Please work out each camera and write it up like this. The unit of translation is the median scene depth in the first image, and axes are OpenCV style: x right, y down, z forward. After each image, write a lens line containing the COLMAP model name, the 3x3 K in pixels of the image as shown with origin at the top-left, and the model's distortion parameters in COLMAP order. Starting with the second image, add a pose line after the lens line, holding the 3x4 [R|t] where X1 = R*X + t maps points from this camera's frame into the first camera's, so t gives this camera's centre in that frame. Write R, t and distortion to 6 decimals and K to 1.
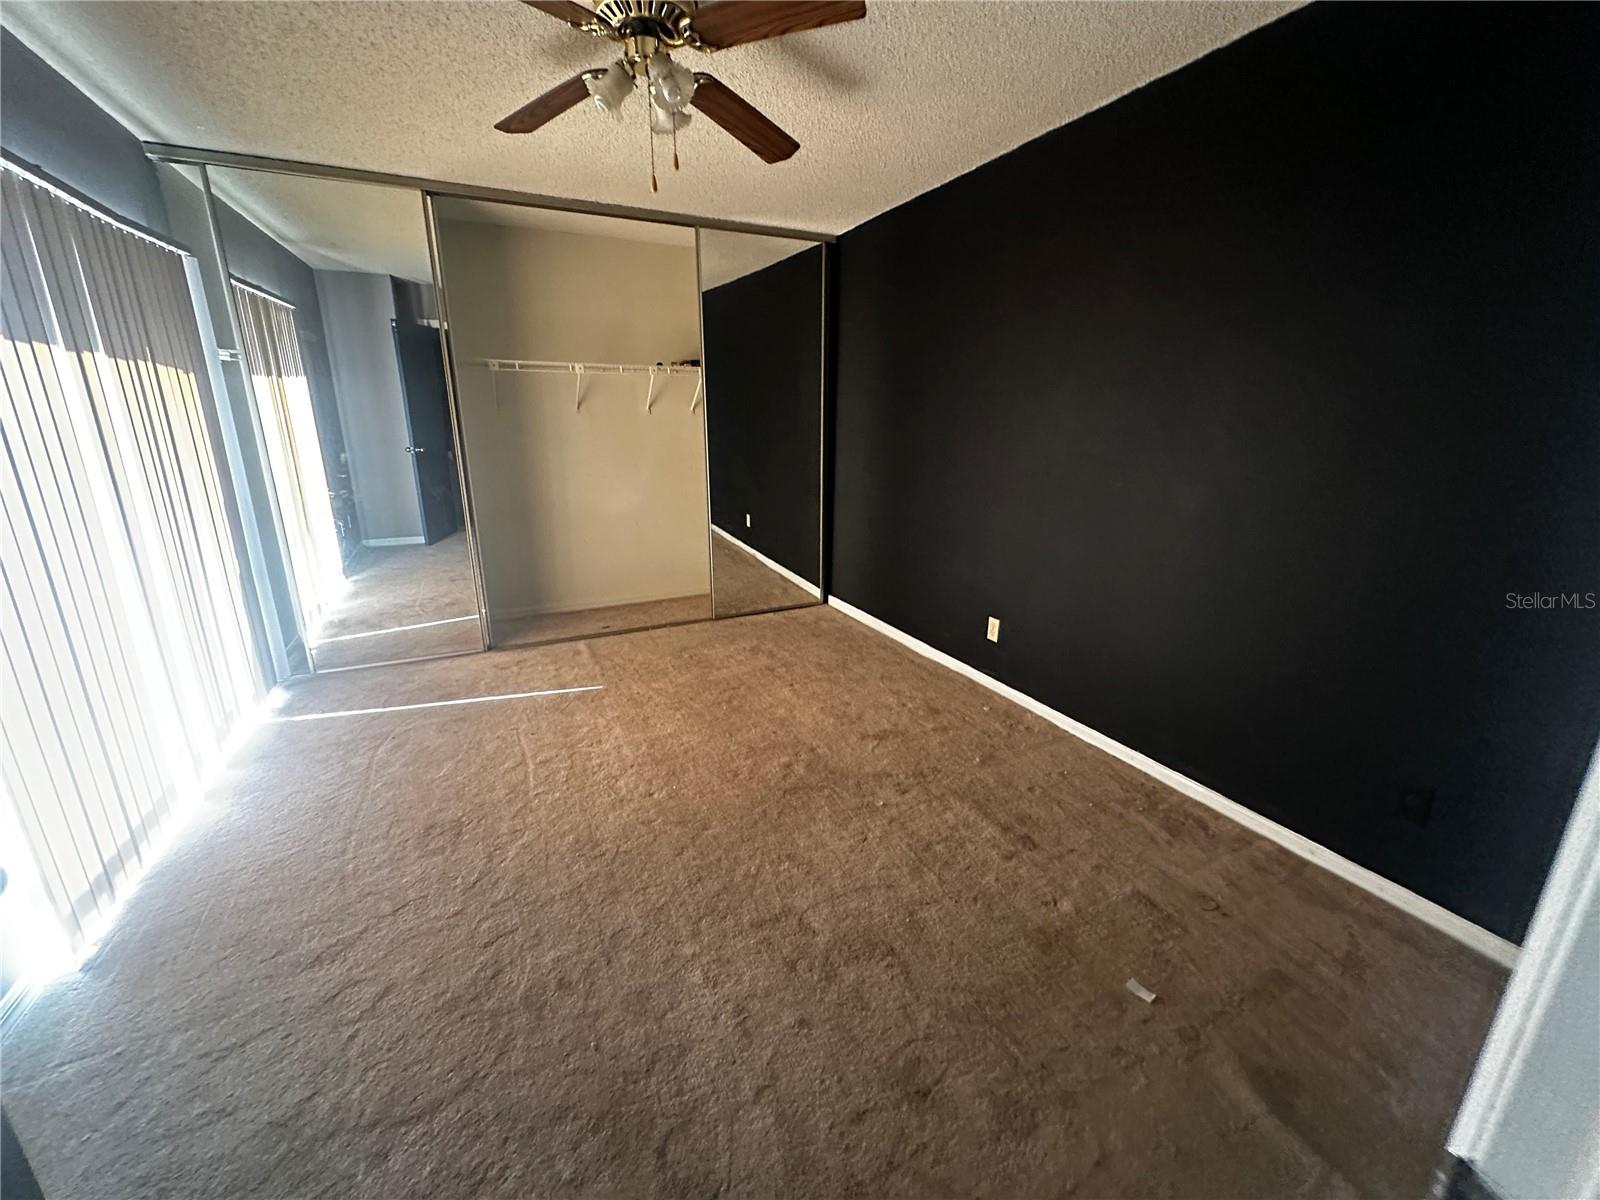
lens RADIAL K [[640.1, 0, 800.0], [0, 640.1, 600.0], [0, 0, 1]] dist [-0.002407, -0.000349]
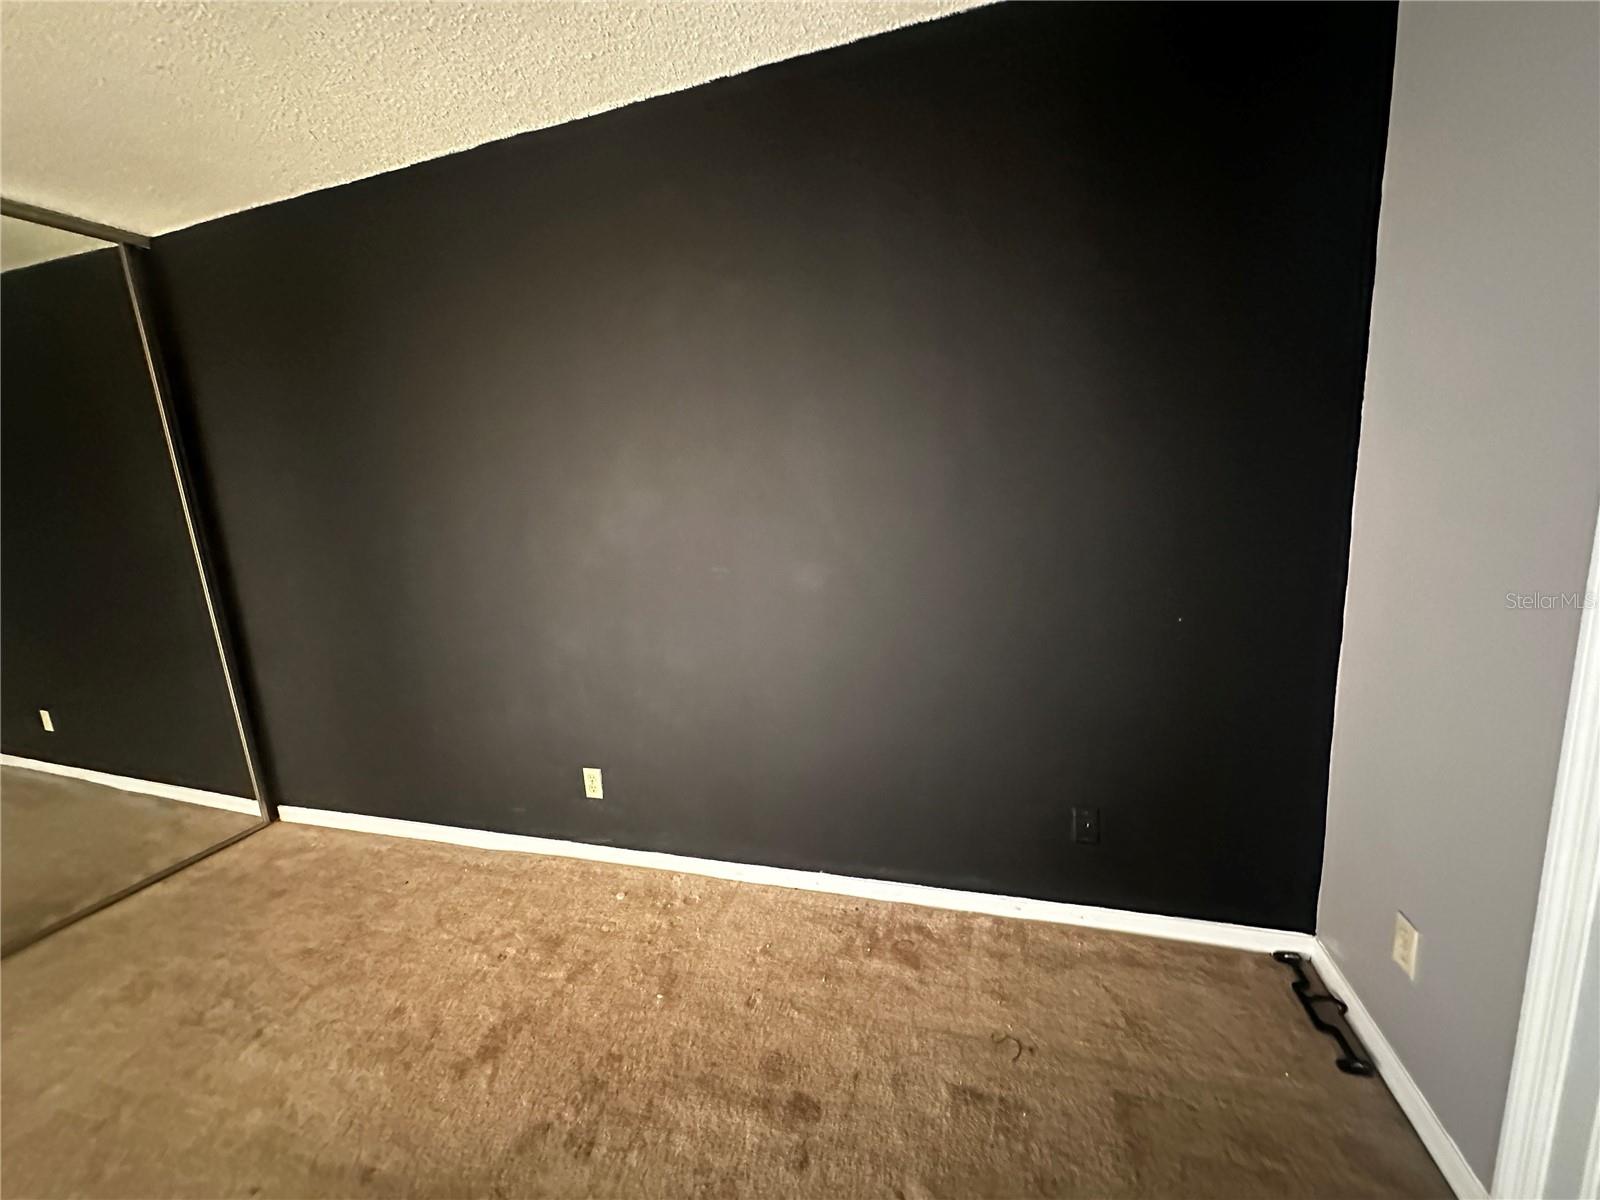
lens RADIAL K [[640.1, 0, 800.0], [0, 640.1, 600.0], [0, 0, 1]] dist [-0.002407, -0.000349]
pose [[0.681472, -0.182740, 0.708662, -0.016640], [0.267525, 0.963511, -0.008804, -0.084081], [-0.681195, 0.195585, 0.705493, 0.276012]]
